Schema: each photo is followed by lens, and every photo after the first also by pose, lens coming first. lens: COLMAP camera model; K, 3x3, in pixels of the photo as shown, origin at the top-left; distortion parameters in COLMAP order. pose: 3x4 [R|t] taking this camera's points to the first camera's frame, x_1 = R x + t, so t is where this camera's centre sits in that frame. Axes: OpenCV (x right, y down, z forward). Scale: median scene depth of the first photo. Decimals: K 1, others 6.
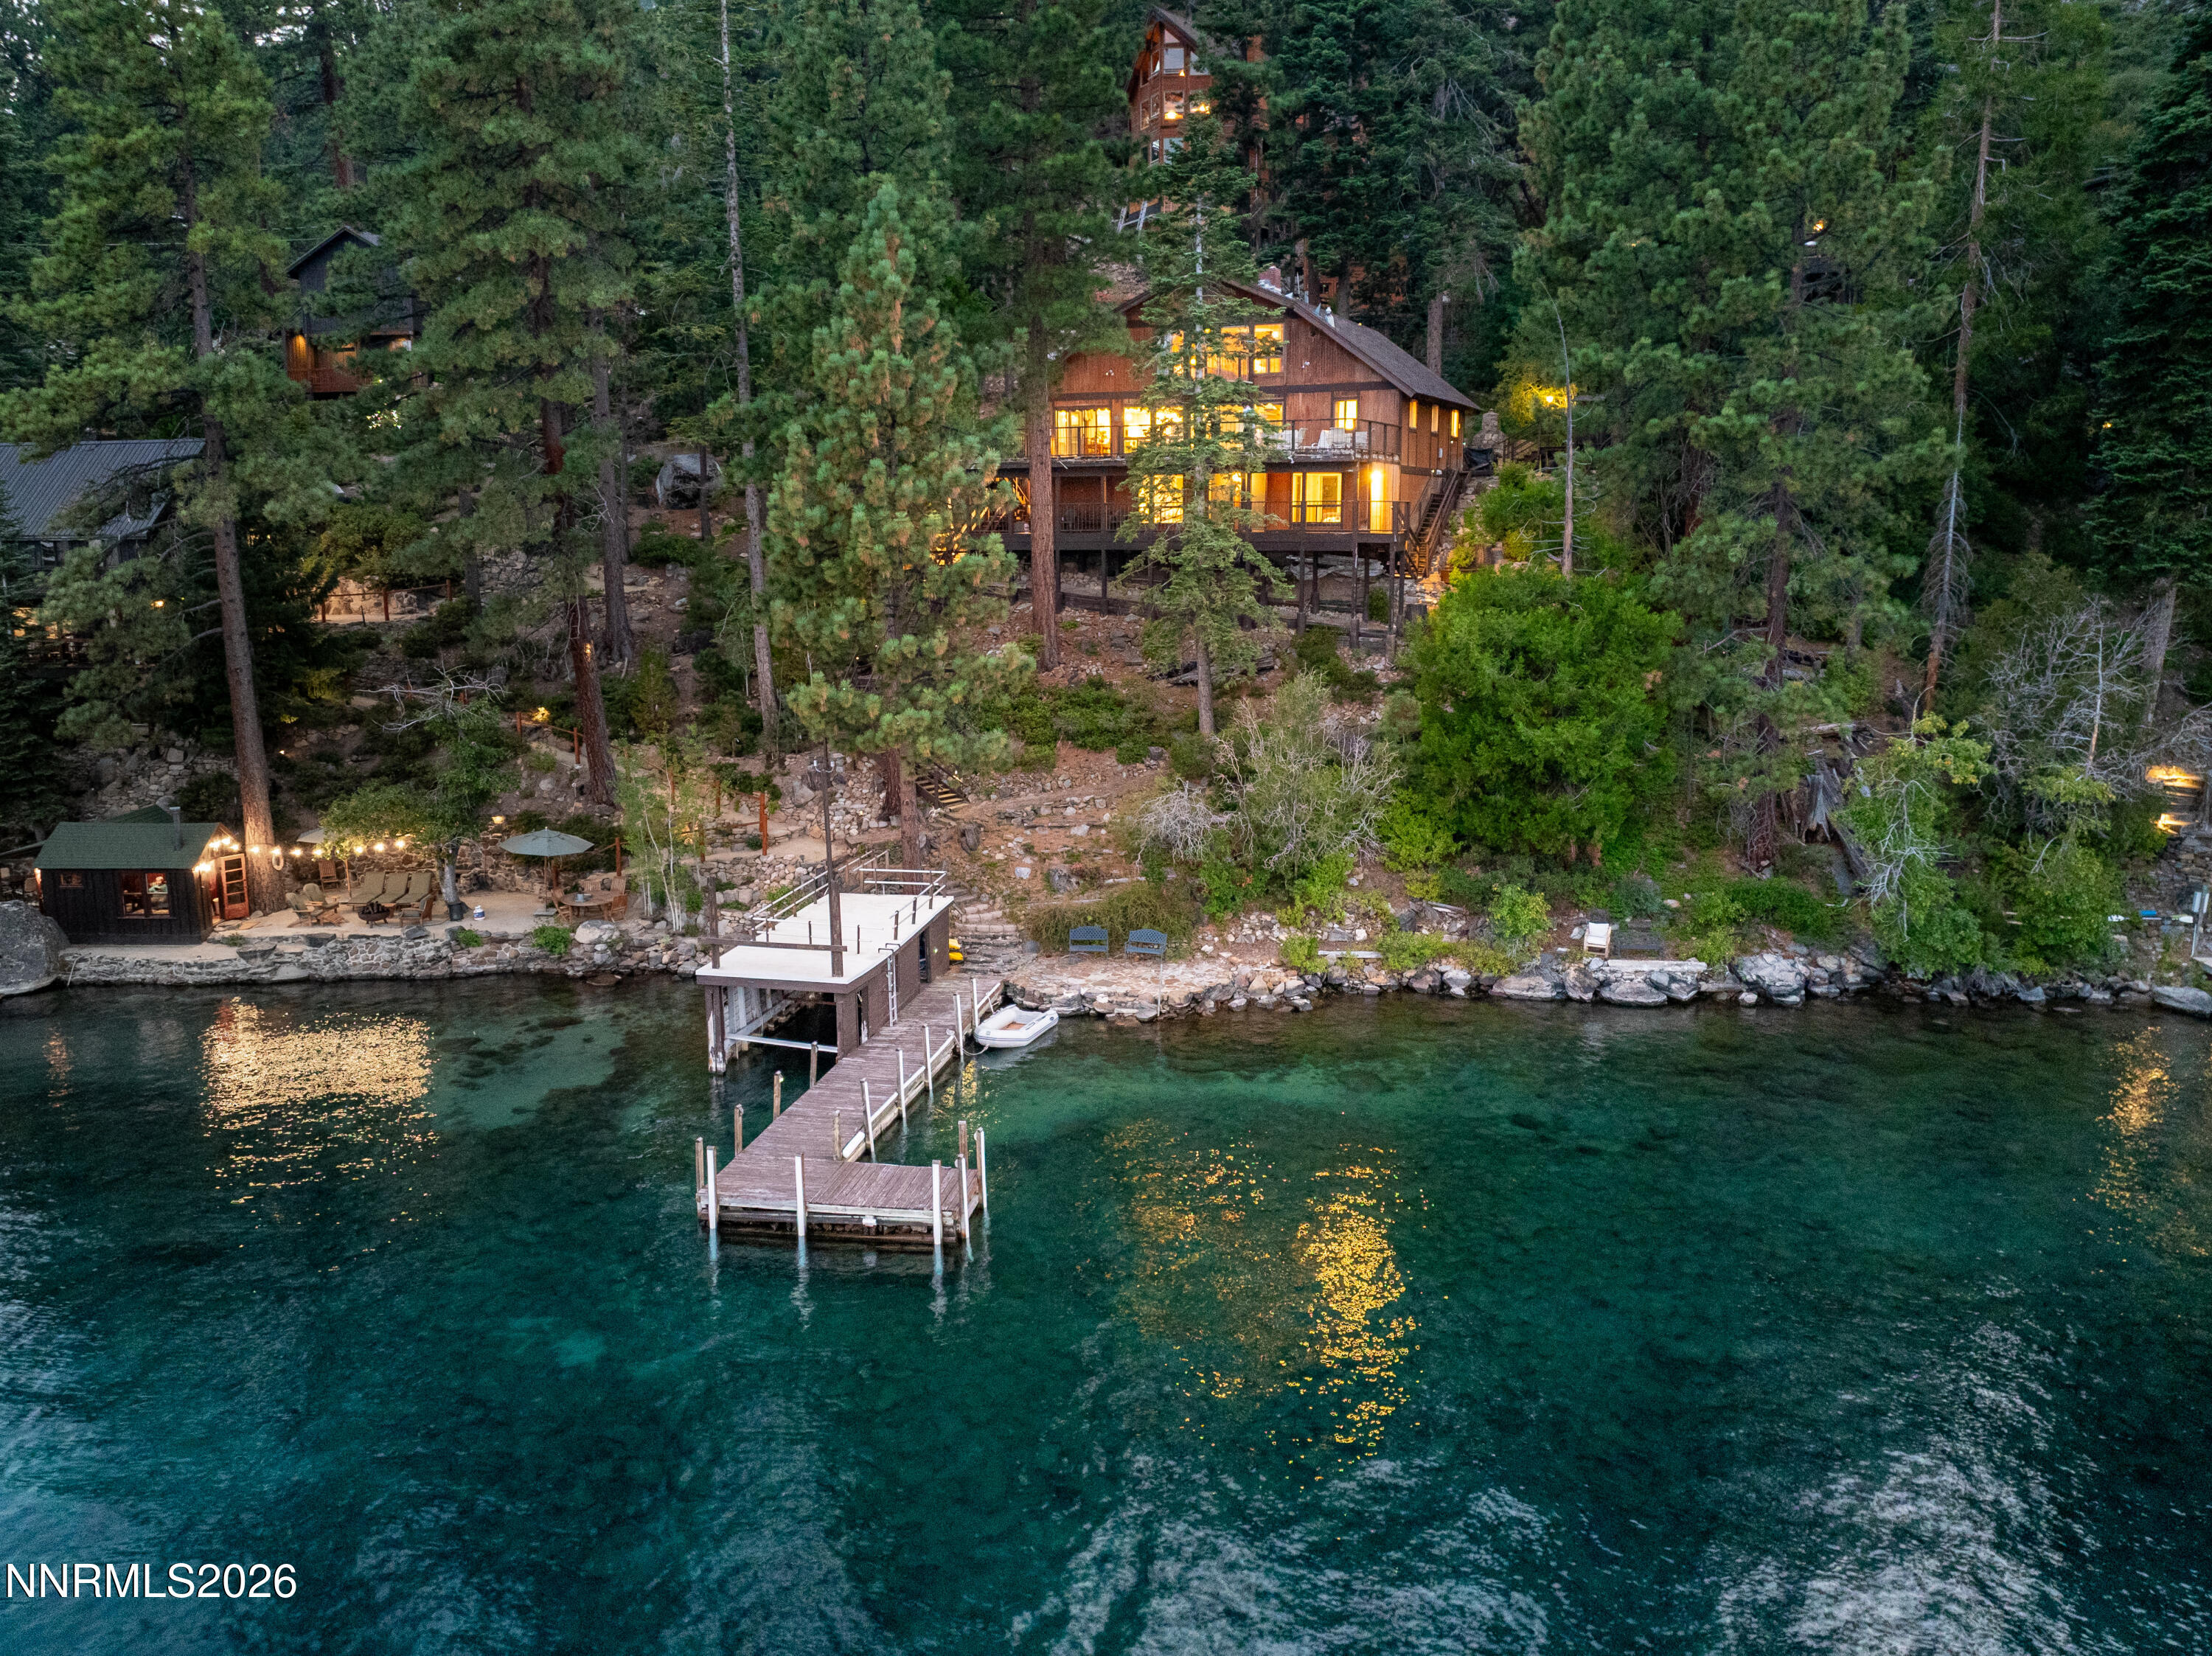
lens RADIAL K [[1674.7, 0, 1104.0], [0, 1674.7, 817.5], [0, 0, 1]] dist [-0.043677, 0.005631]
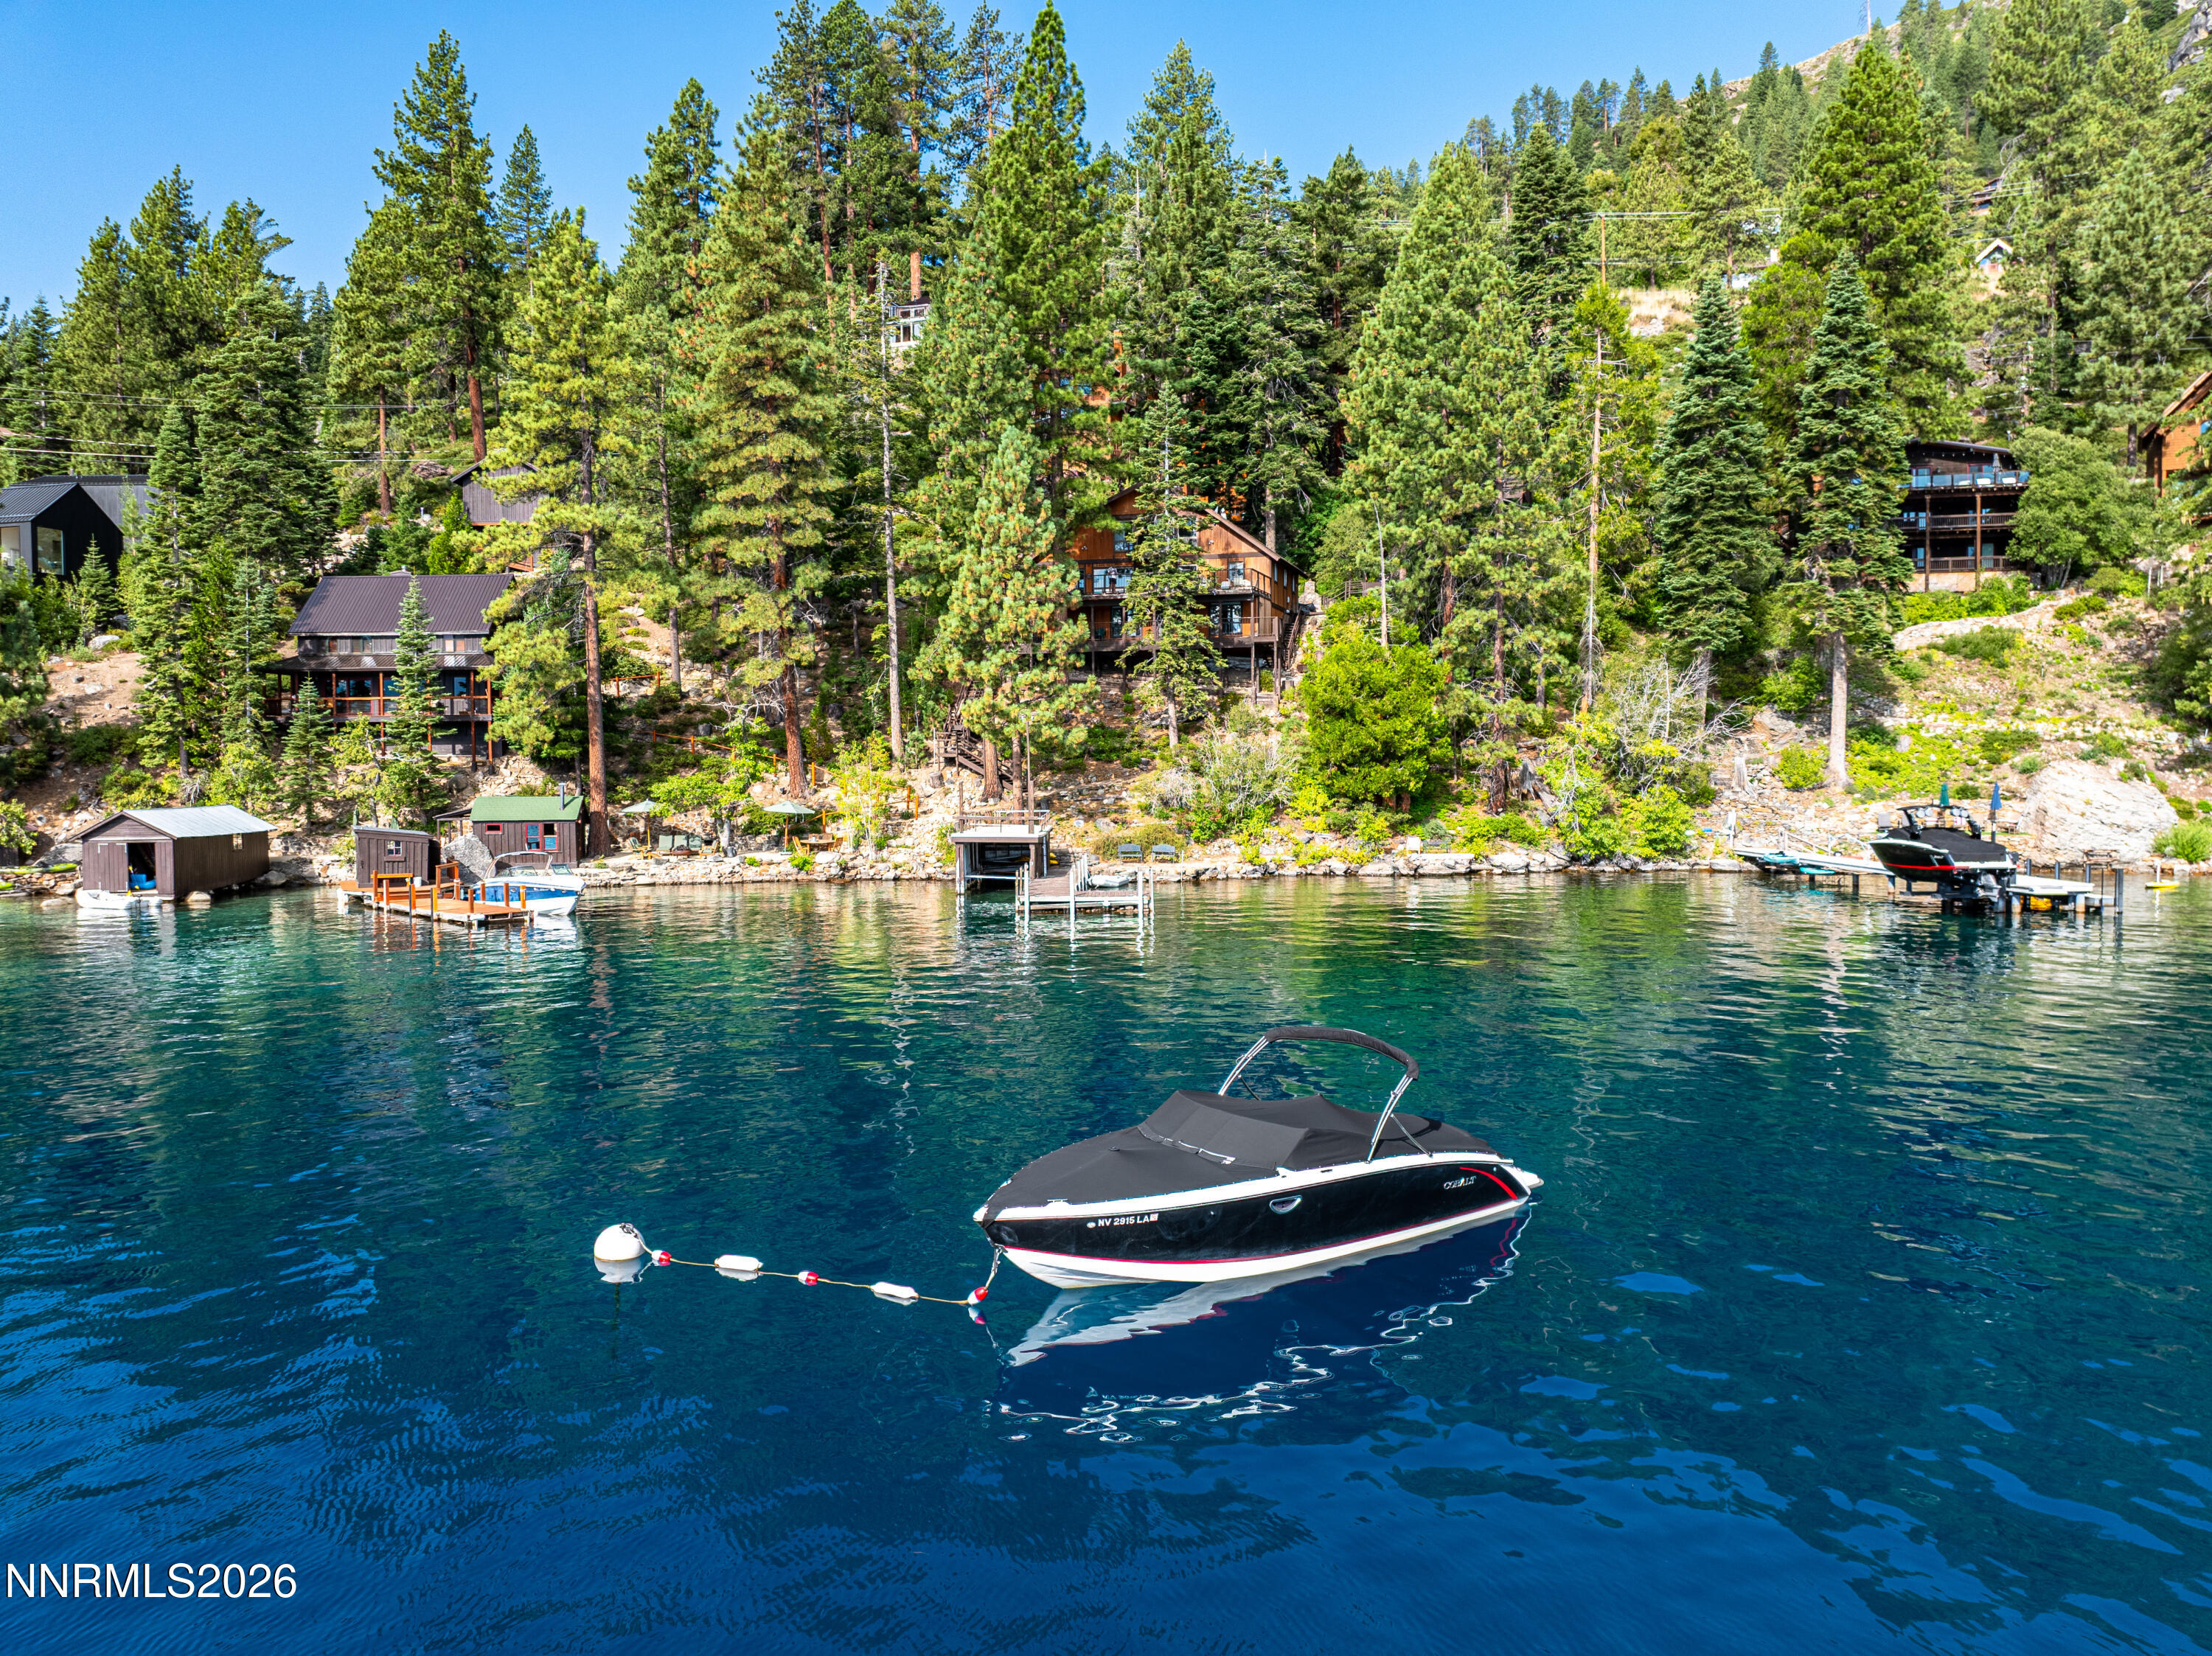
lens RADIAL K [[1559.7, 0, 1104.8], [0, 1559.7, 829.9], [0, 0, 1]] dist [-0.034087, -0.002342]
pose [[0.988661, -0.011495, 0.149722, -0.276675], [0.030056, 0.992038, -0.122301, 0.248990], [-0.147124, 0.125414, 0.981135, -0.579701]]
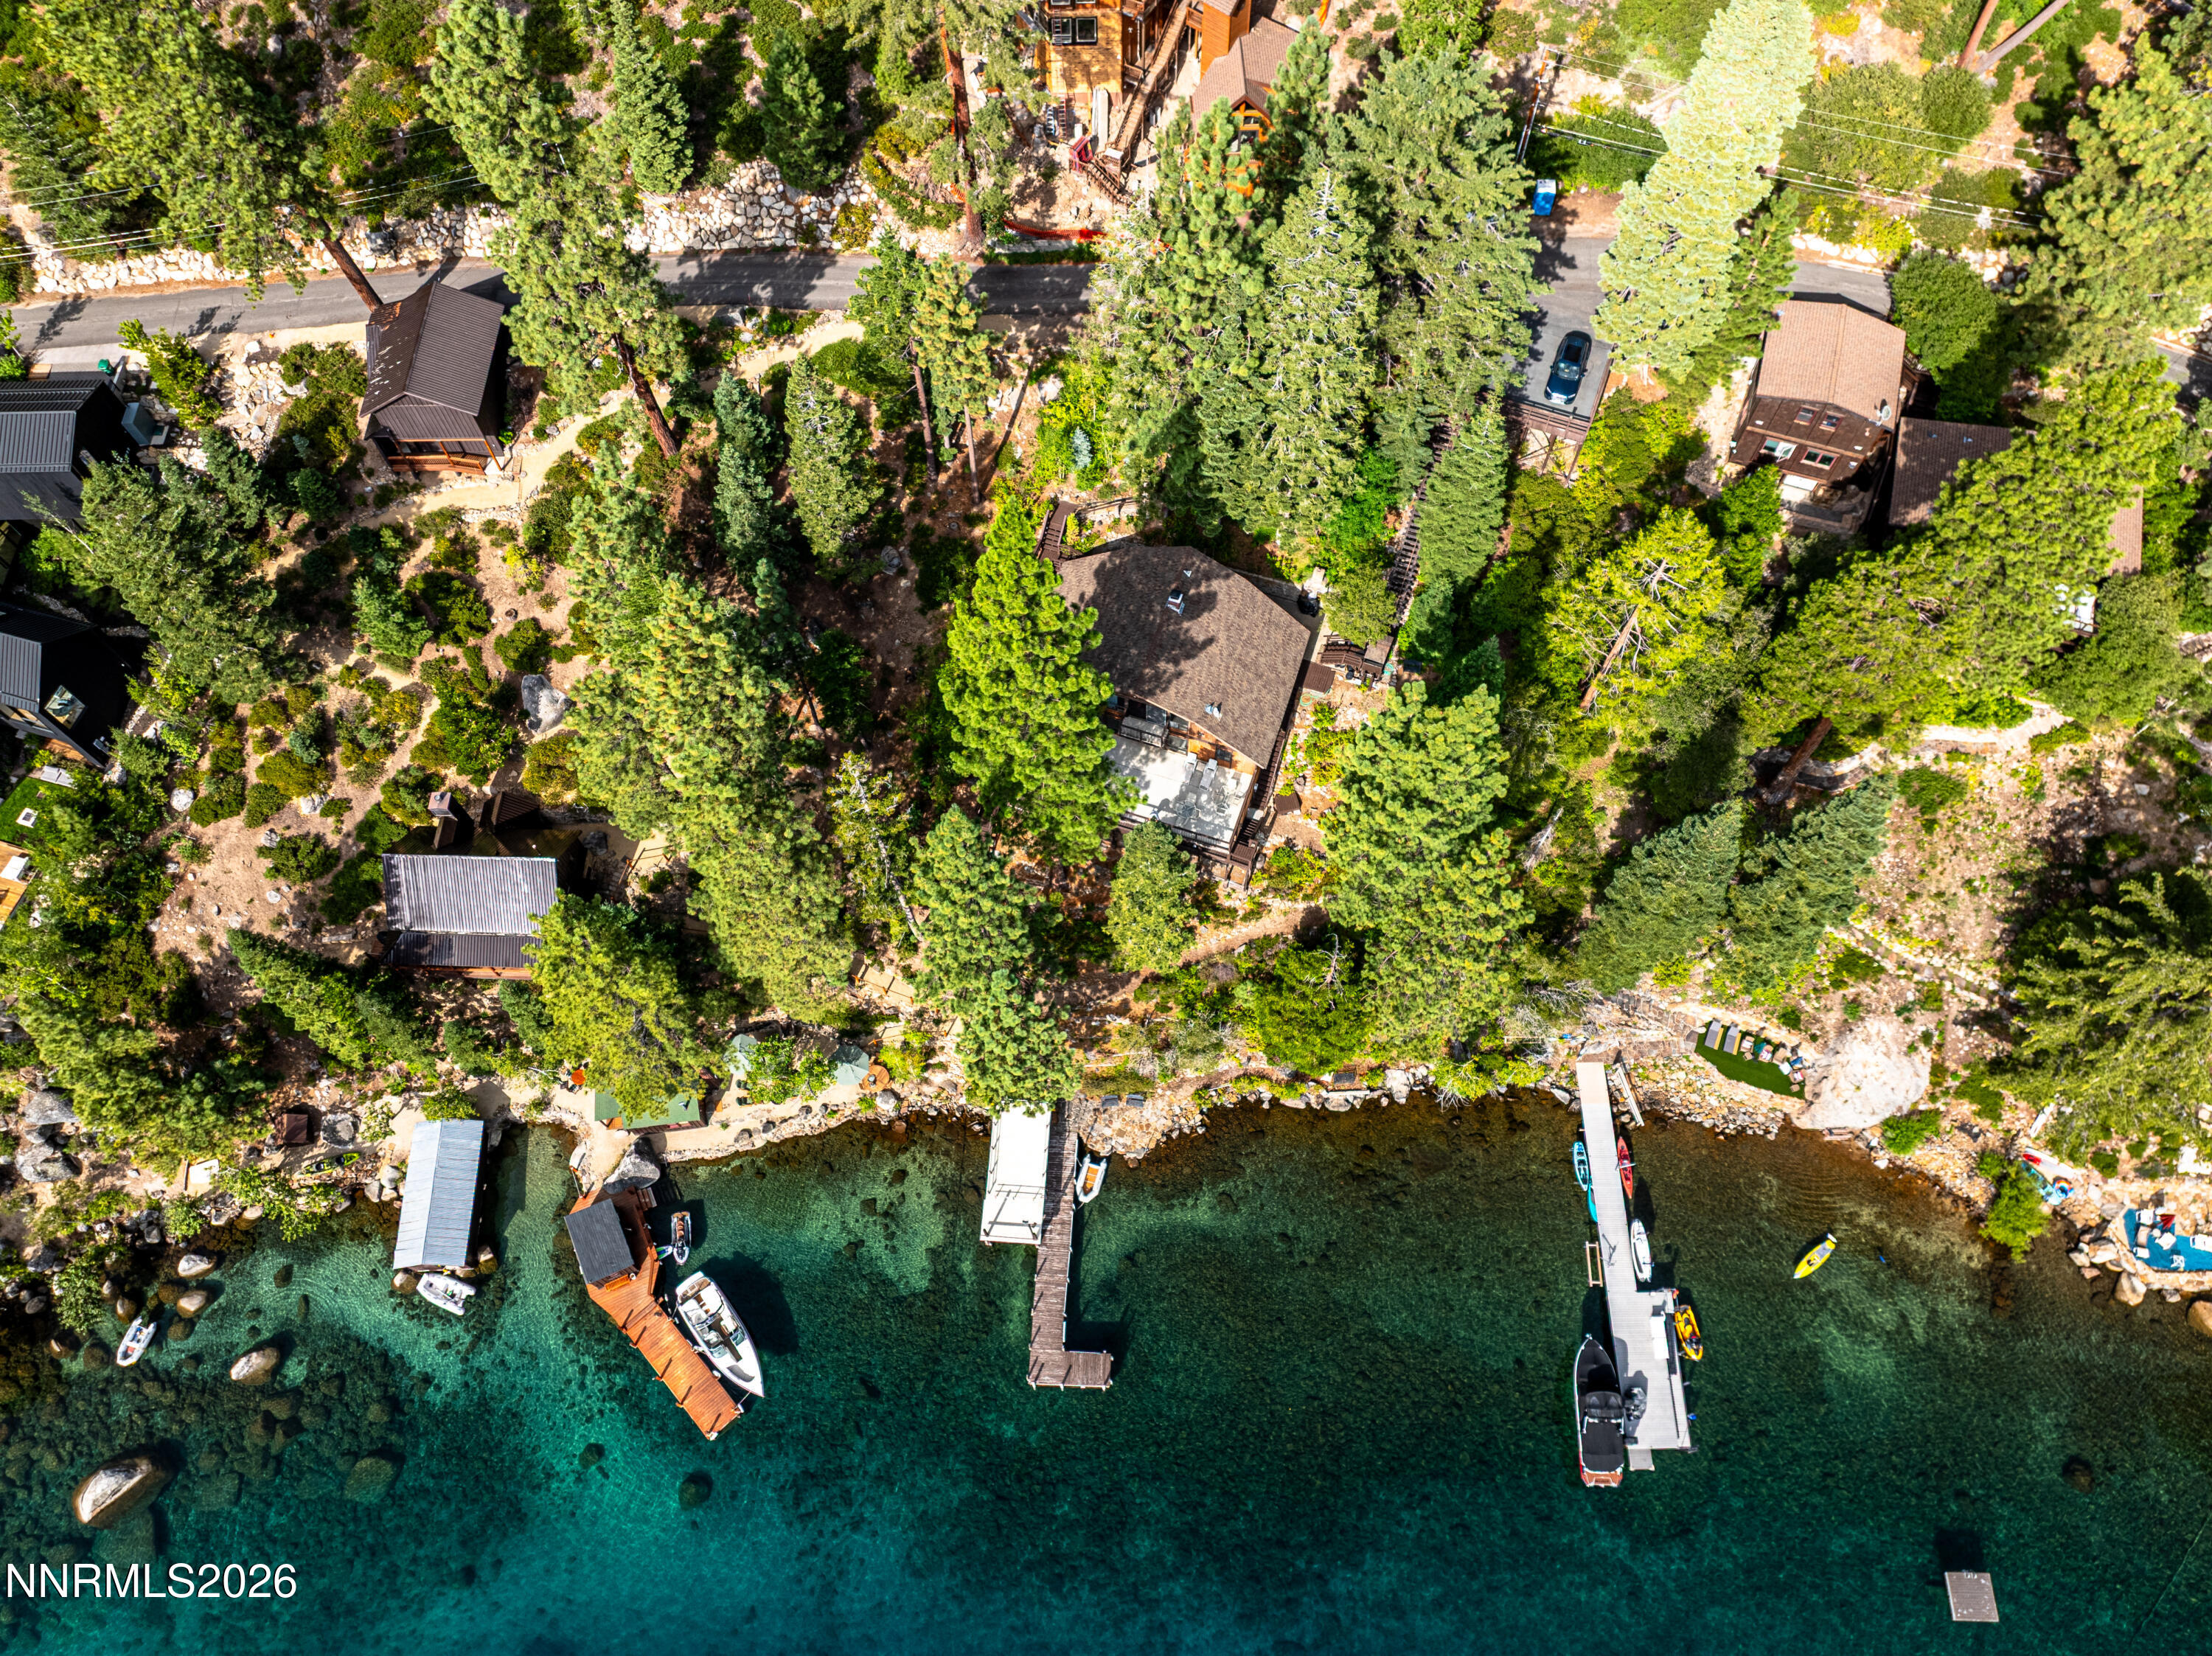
lens RADIAL K [[1561.5, 0, 1108.3], [0, 1561.5, 828.3], [0, 0, 1]] dist [-0.041416, 0.008338]
pose [[0.992347, -0.113794, 0.047936, -0.071634], [0.028569, 0.589272, 0.807429, -1.897595], [-0.120128, -0.799881, 0.588014, 0.035156]]
